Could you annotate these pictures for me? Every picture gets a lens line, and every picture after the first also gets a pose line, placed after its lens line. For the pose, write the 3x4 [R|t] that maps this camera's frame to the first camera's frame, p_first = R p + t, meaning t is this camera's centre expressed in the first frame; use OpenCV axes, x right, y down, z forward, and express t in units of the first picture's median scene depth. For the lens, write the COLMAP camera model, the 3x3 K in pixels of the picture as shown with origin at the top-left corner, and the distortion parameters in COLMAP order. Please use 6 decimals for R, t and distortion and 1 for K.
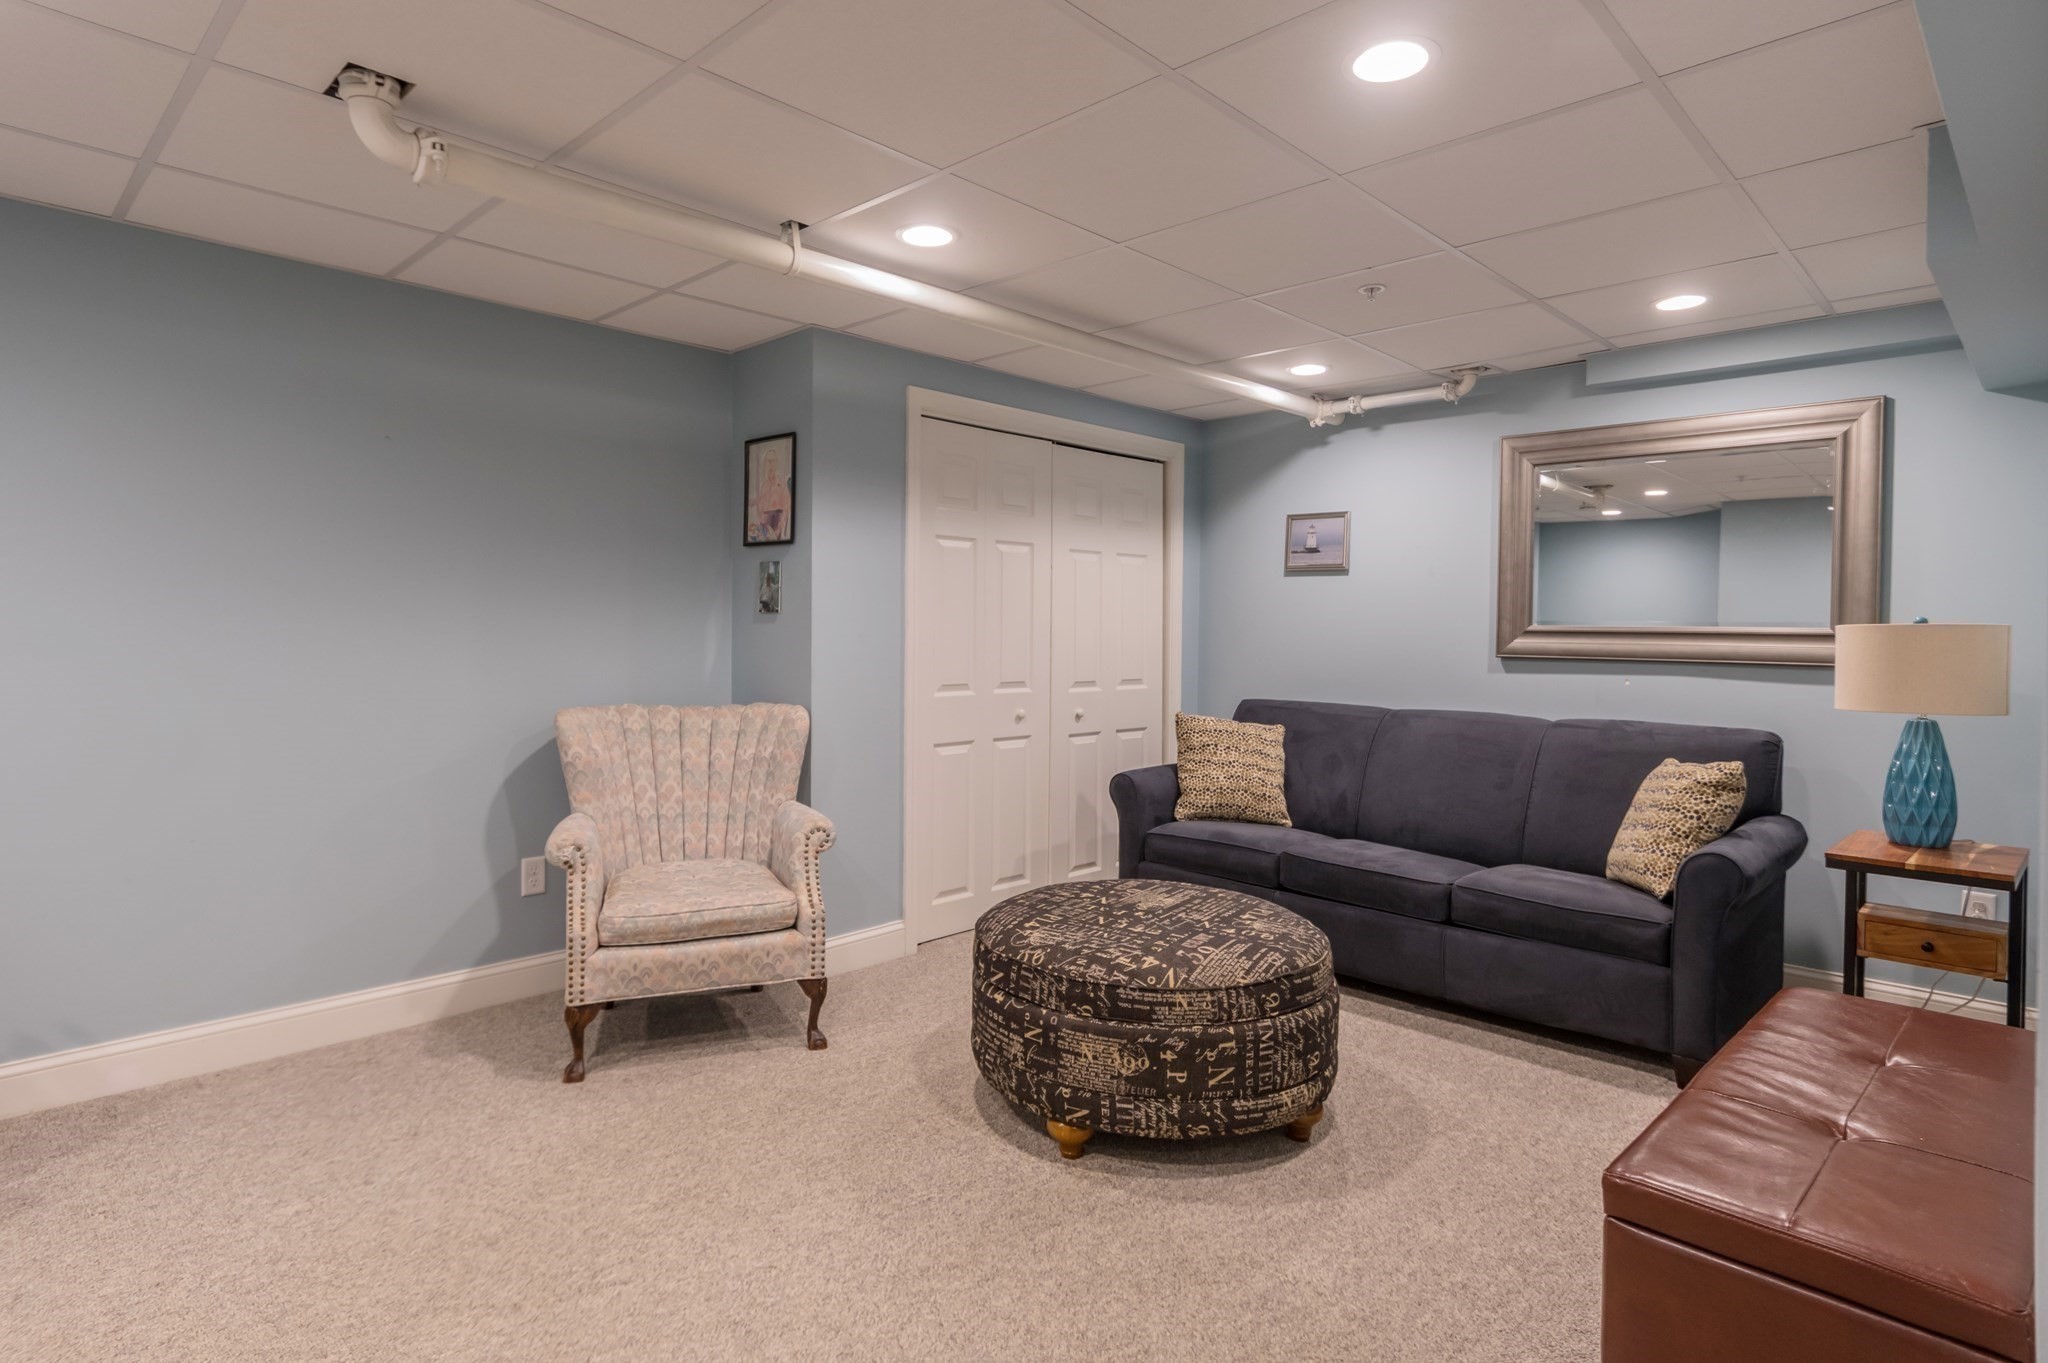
lens RADIAL K [[1083.5, 0, 1028.7], [0, 1083.5, 662.7], [0, 0, 1]] dist [0.010843, -0.000460]
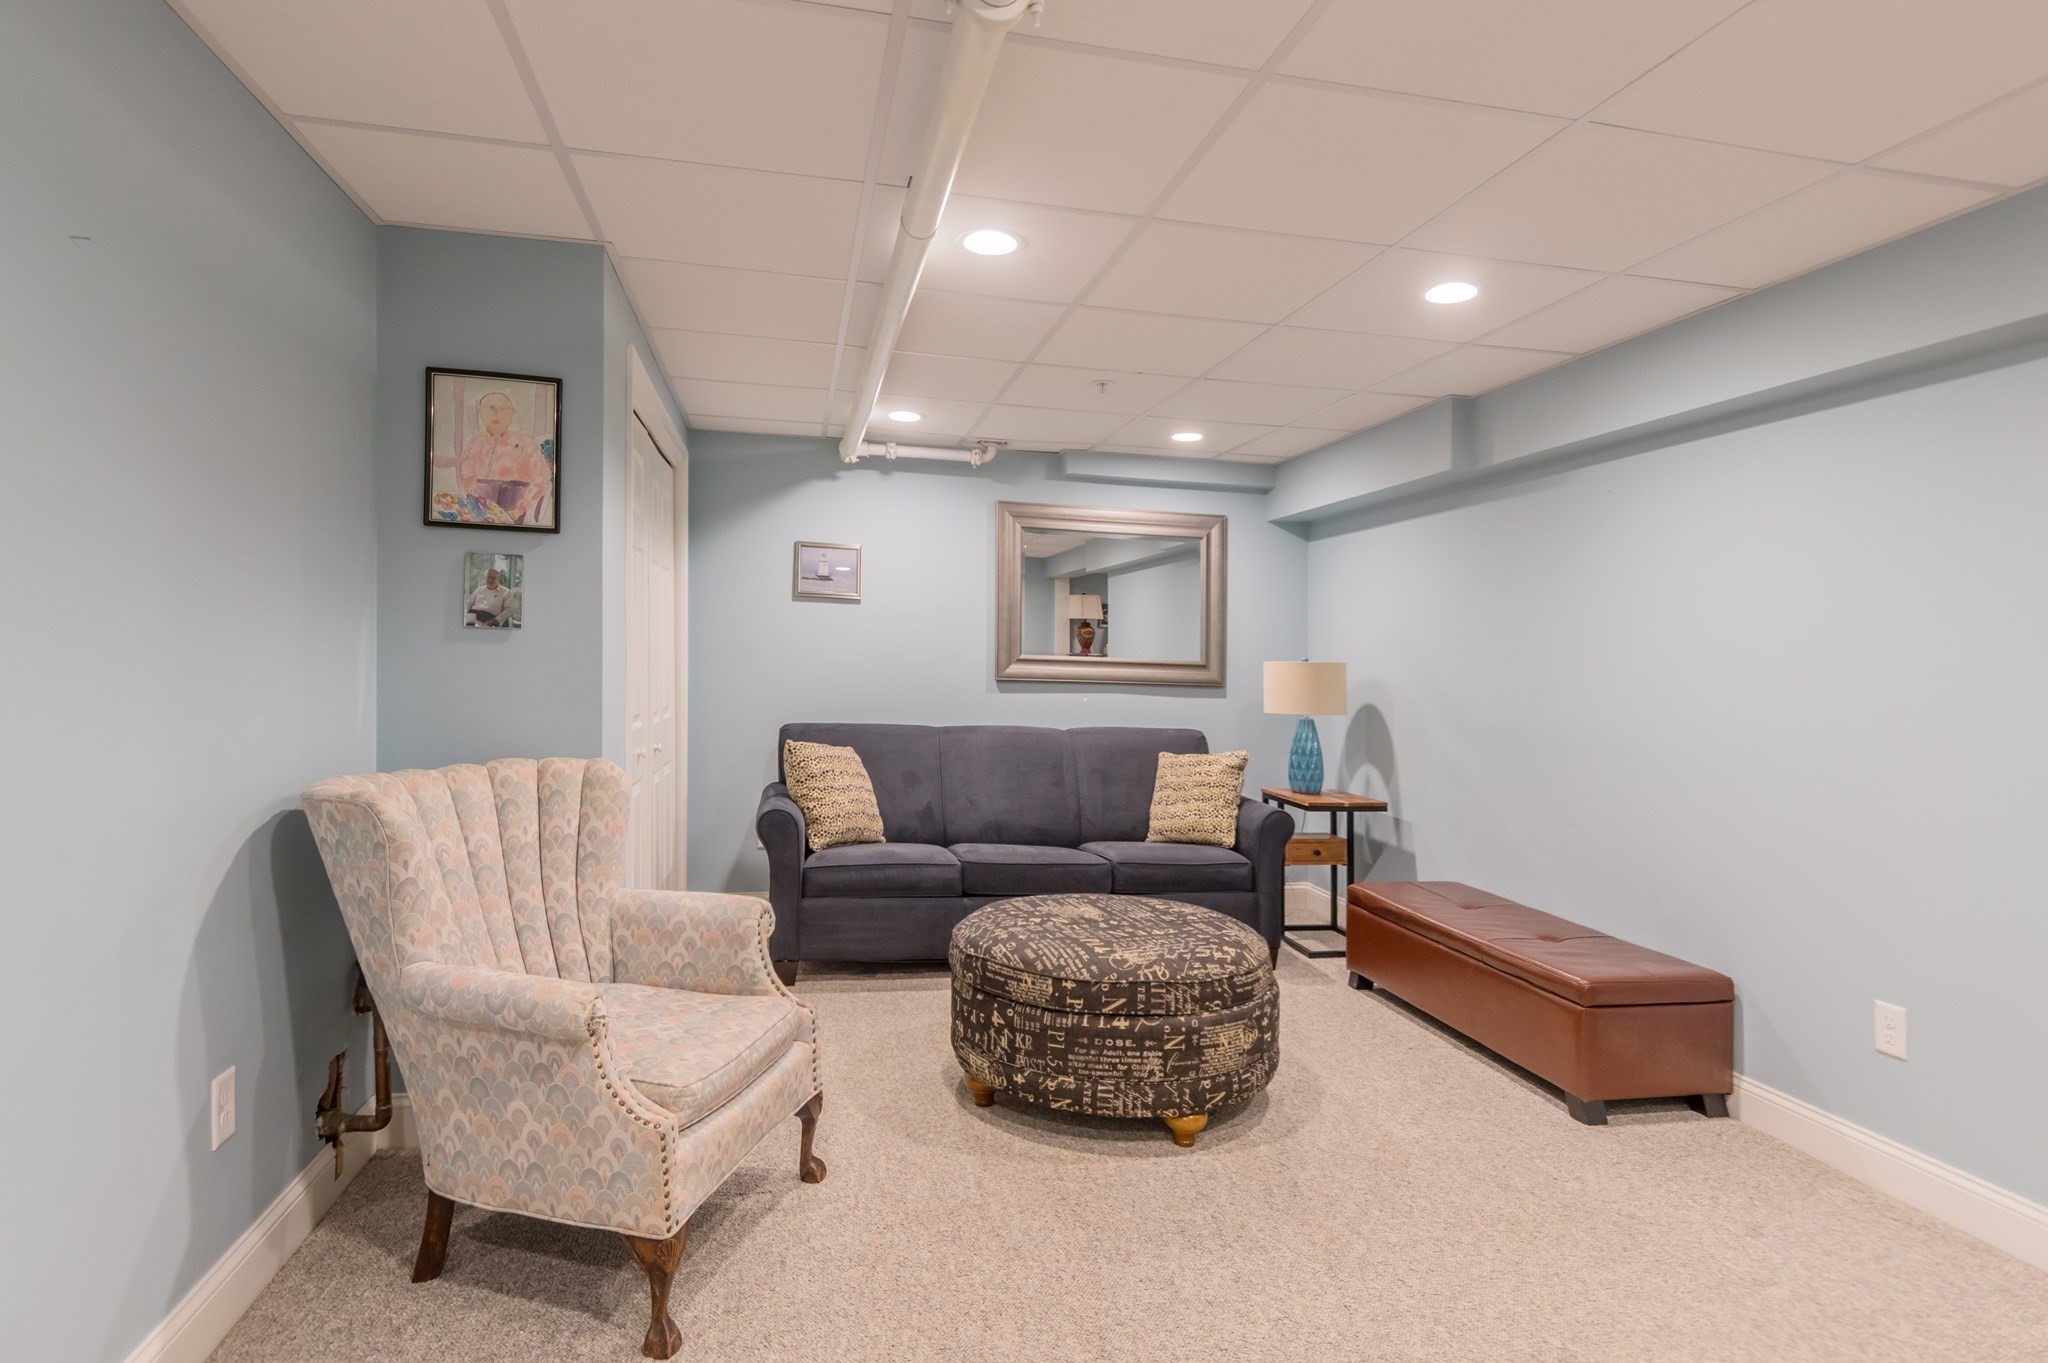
lens RADIAL K [[1072.2, 0, 1021.1], [0, 1072.2, 662.7], [0, 0, 1]] dist [0.014388, -0.021068]
pose [[0.557603, 0.004224, 0.830097, -0.709199], [0.003579, 0.999966, -0.007492, -0.019954], [-0.830100, 0.007149, 0.557568, 0.389661]]
